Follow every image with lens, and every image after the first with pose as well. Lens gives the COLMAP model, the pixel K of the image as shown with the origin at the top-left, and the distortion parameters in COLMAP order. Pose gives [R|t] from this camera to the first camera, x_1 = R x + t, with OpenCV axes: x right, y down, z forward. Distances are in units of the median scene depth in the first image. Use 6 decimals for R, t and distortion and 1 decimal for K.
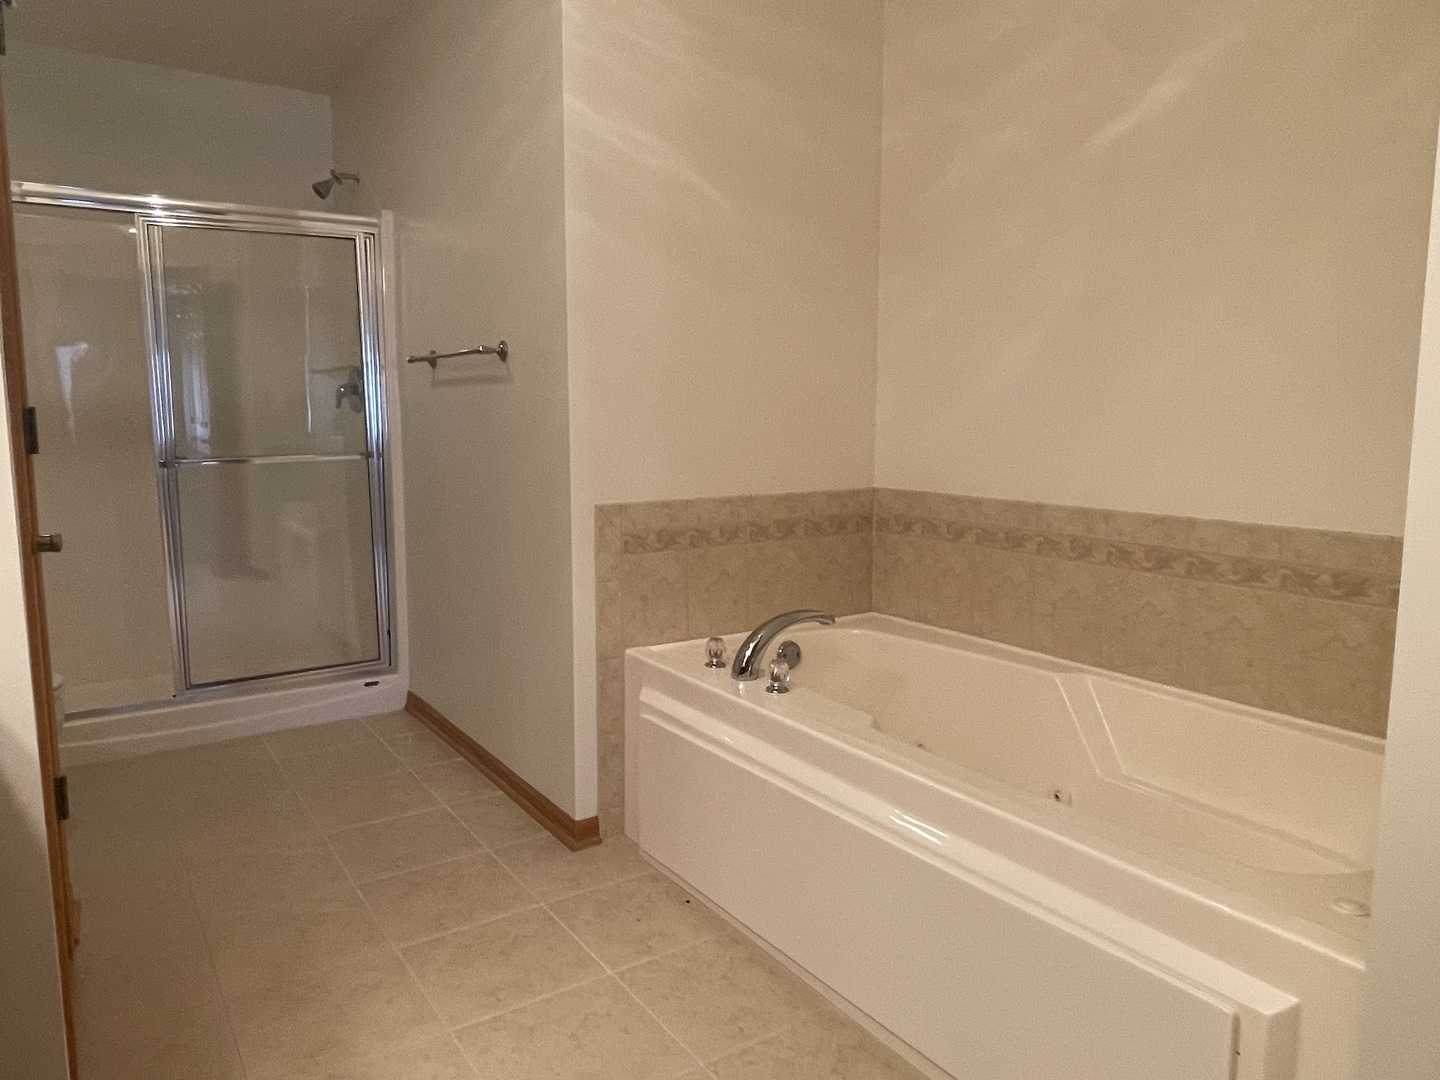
lens RADIAL K [[971.8, 0, 715.8], [0, 971.8, 531.2], [0, 0, 1]] dist [0.022112, 0.001338]
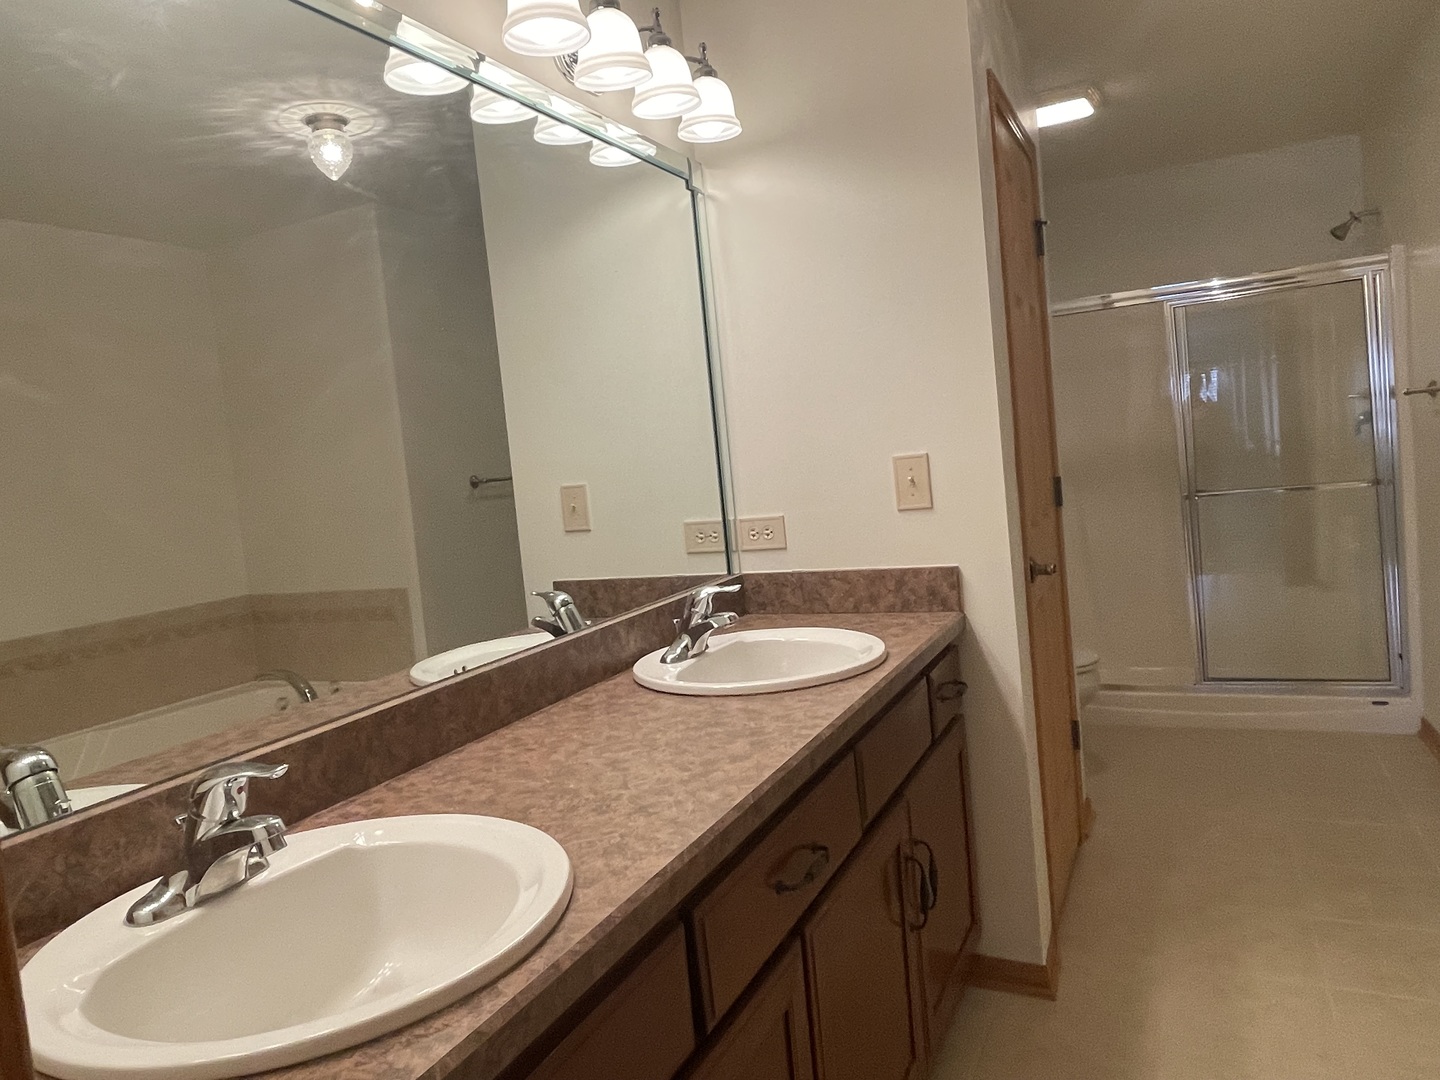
lens RADIAL K [[971.8, 0, 715.8], [0, 971.8, 535.8], [0, 0, 1]] dist [0.022112, 0.001338]
pose [[0.507552, 0.018578, -0.861421, 0.181230], [-0.006644, 0.999822, 0.017648, -0.033571], [0.861596, -0.003234, 0.507585, -0.130237]]
